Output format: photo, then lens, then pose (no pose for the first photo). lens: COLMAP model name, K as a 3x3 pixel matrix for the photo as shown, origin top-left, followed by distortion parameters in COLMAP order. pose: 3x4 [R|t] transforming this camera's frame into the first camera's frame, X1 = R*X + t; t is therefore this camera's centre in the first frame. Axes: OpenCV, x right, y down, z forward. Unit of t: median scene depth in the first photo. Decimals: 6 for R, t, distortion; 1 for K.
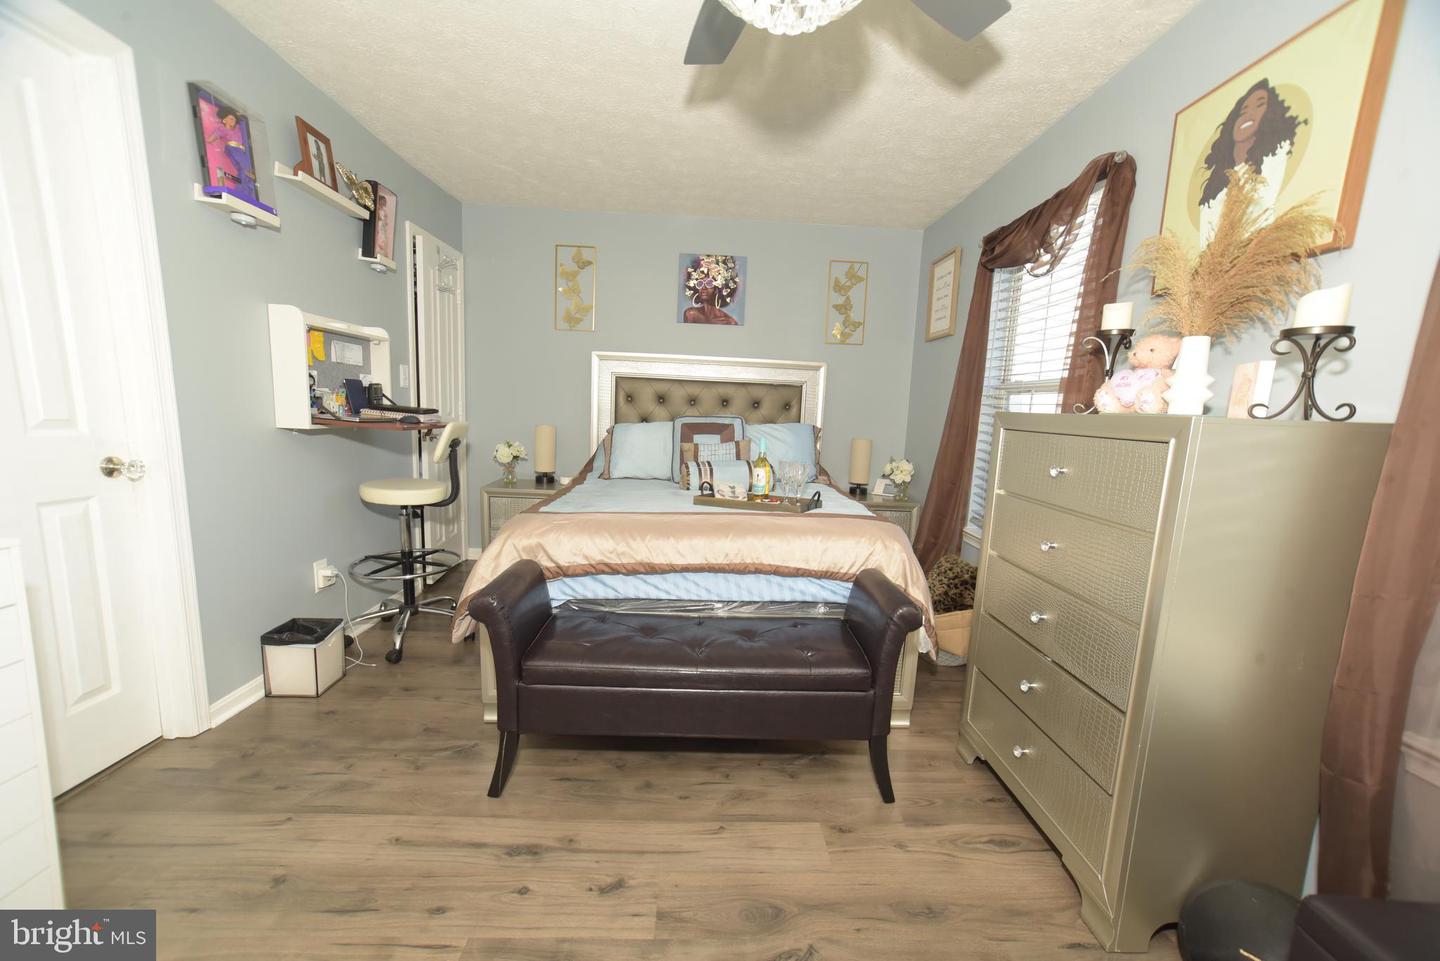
lens RADIAL K [[587.2, 0, 656.2], [0, 587.2, 493.7], [0, 0, 1]] dist [-0.036025, 0.024854]
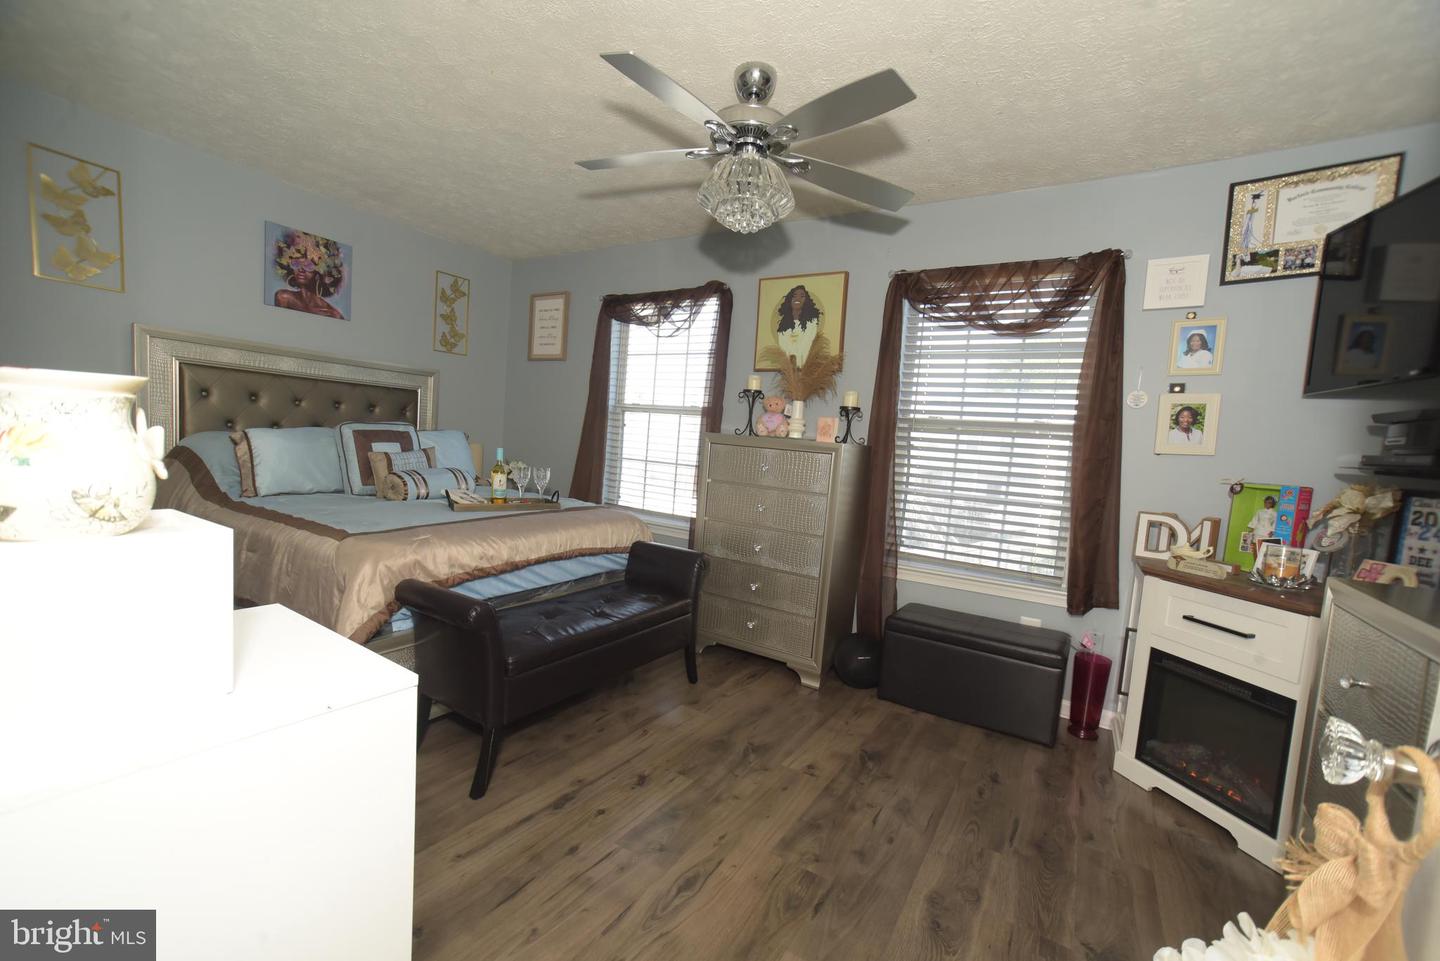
lens RADIAL K [[598.3, 0, 726.4], [0, 598.3, 496.1], [0, 0, 1]] dist [-0.038939, 0.026616]
pose [[0.558233, -0.077511, 0.826056, -0.691482], [0.073121, 0.996349, 0.044076, -0.027041], [-0.826456, 0.035798, 0.561862, 0.010945]]
